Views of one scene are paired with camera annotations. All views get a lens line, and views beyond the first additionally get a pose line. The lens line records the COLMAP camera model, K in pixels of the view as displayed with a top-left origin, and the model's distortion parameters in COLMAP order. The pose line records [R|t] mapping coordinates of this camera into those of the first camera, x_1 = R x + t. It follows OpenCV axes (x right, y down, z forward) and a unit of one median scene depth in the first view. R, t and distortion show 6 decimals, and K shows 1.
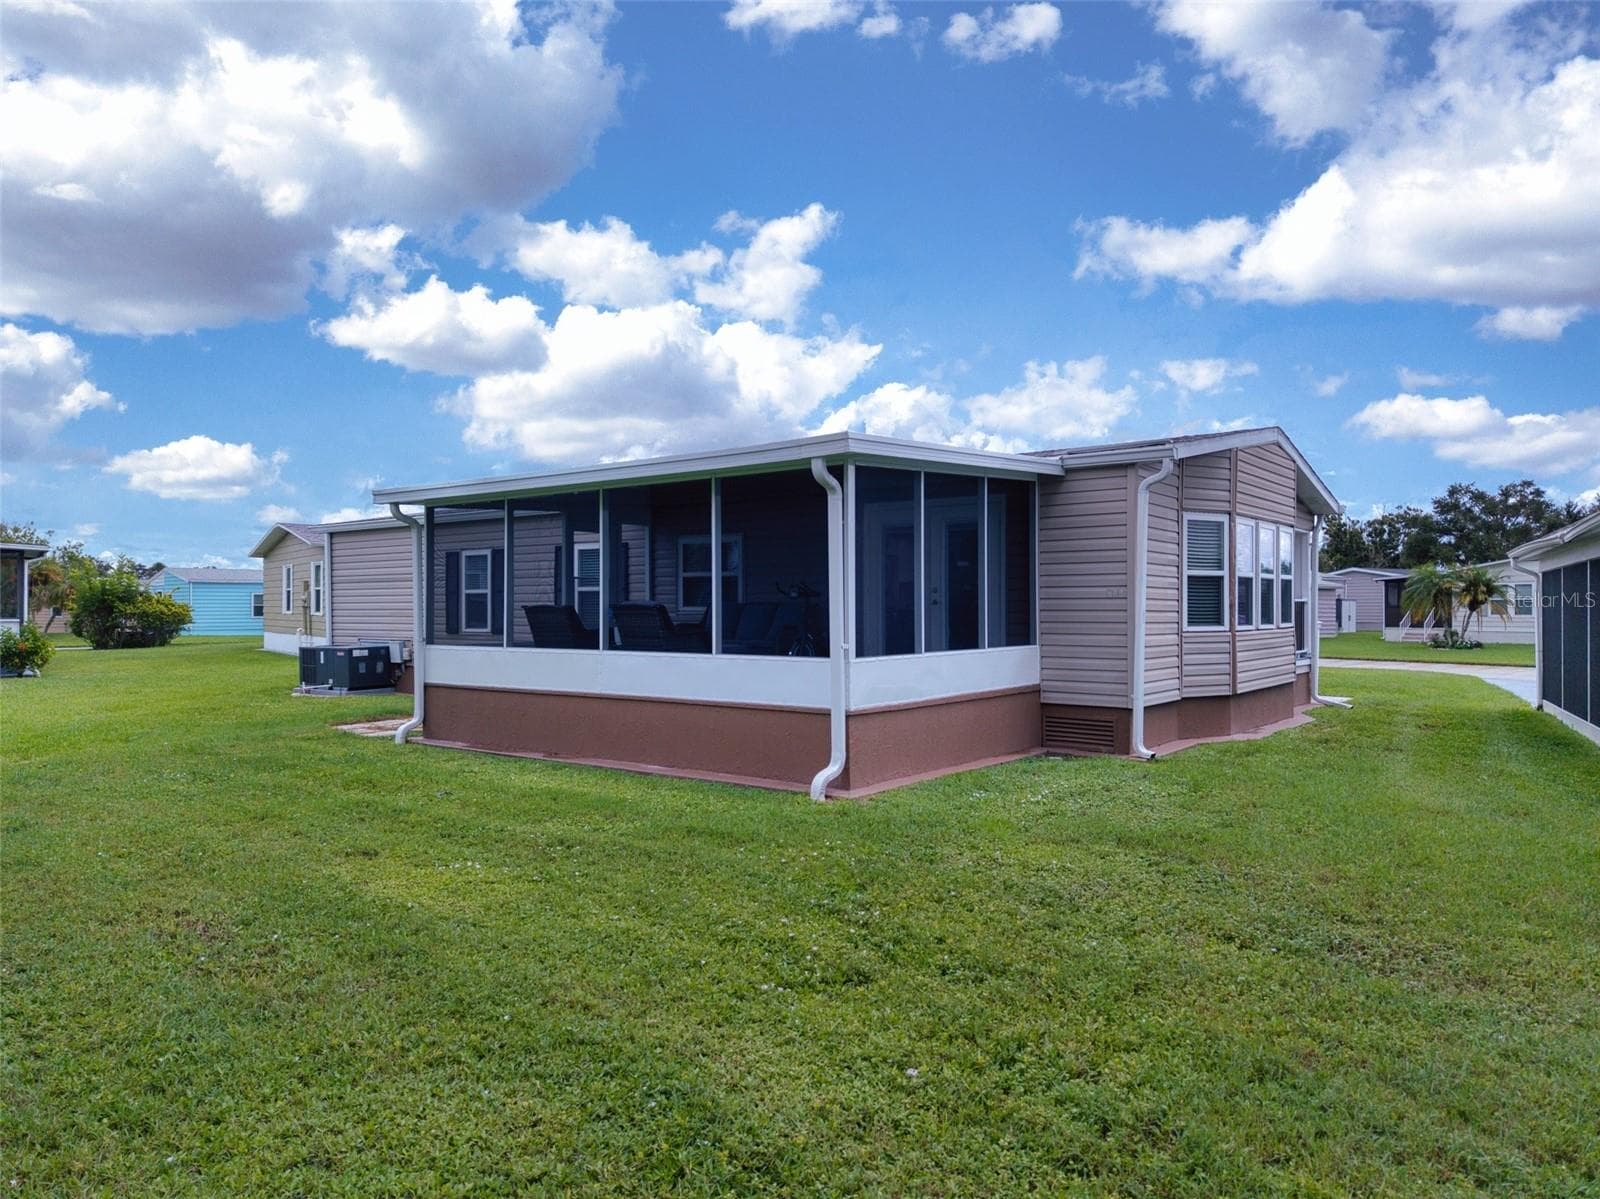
lens RADIAL K [[1076.3, 0, 800.0], [0, 1076.3, 599.5], [0, 0, 1]] dist [0.026649, -0.030348]
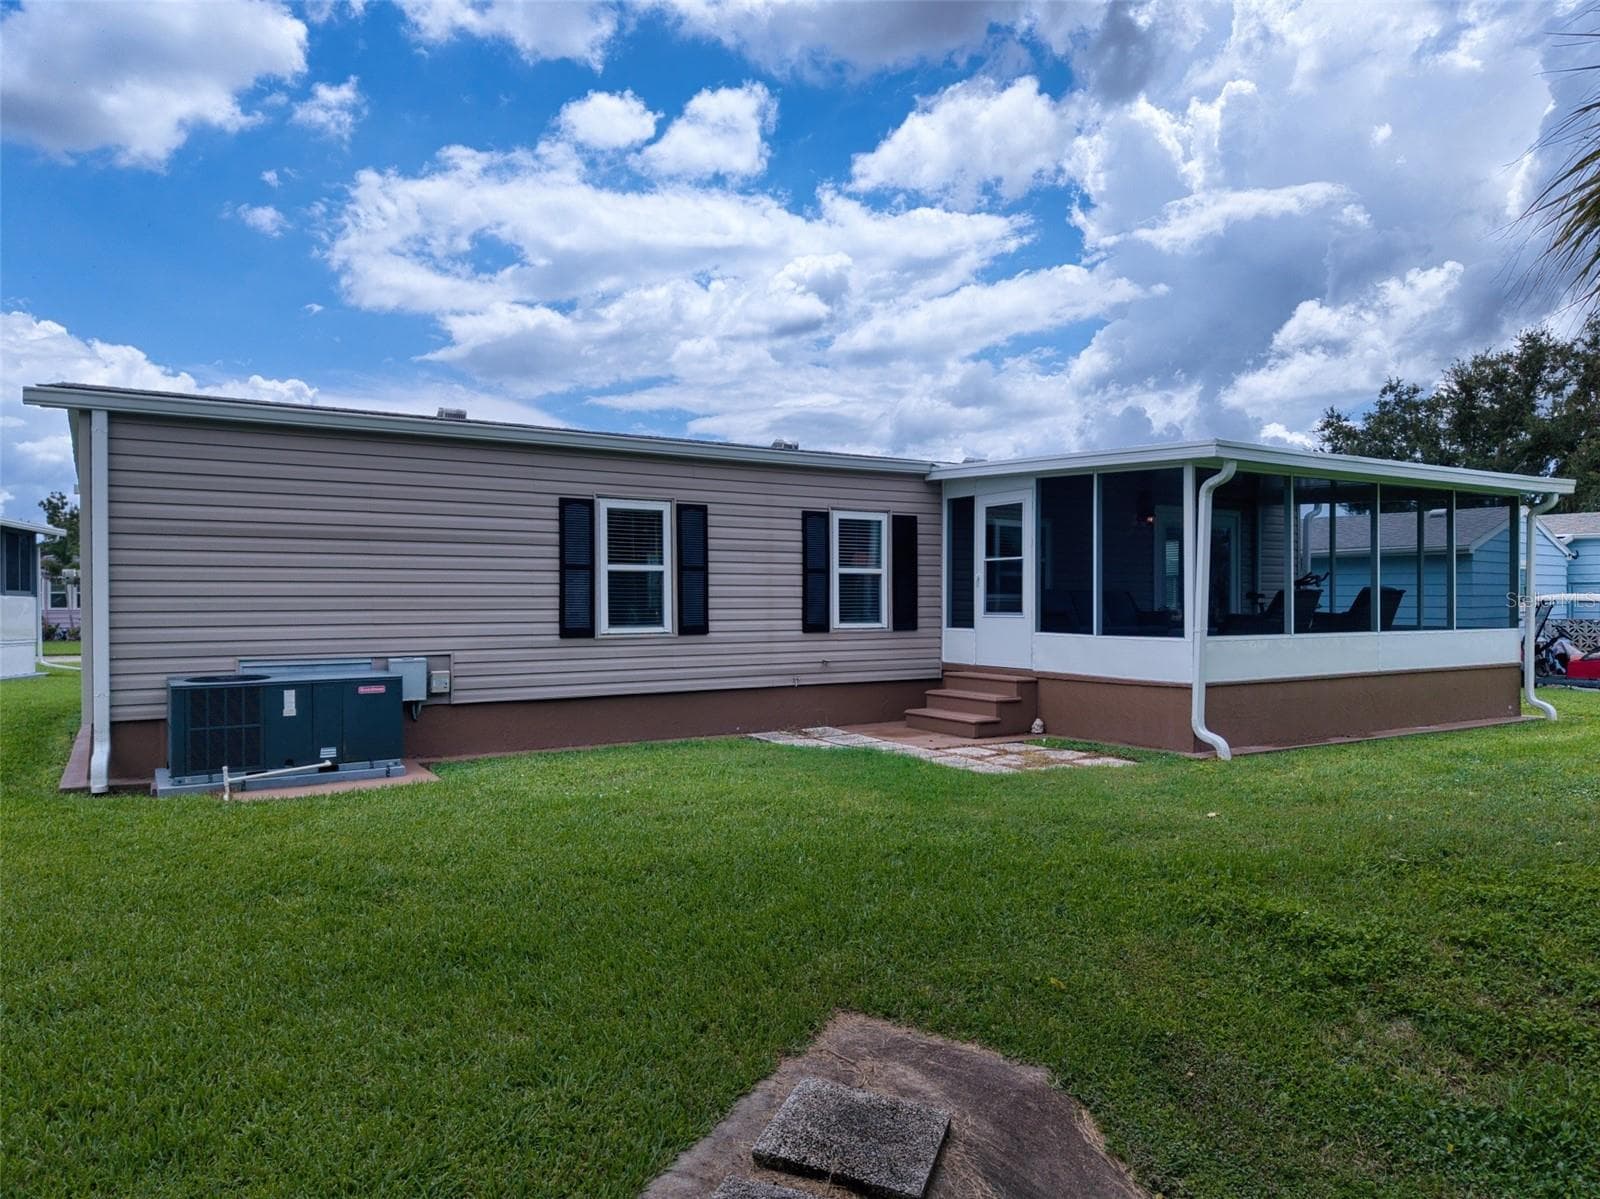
lens RADIAL K [[1076.3, 0, 800.0], [0, 1076.3, 599.5], [0, 0, 1]] dist [0.026649, -0.030348]
pose [[0.351206, -0.000197, 0.936298, -1.088914], [-0.006146, 0.999978, 0.002516, 0.010558], [-0.936278, -0.006638, 0.351197, 0.890385]]
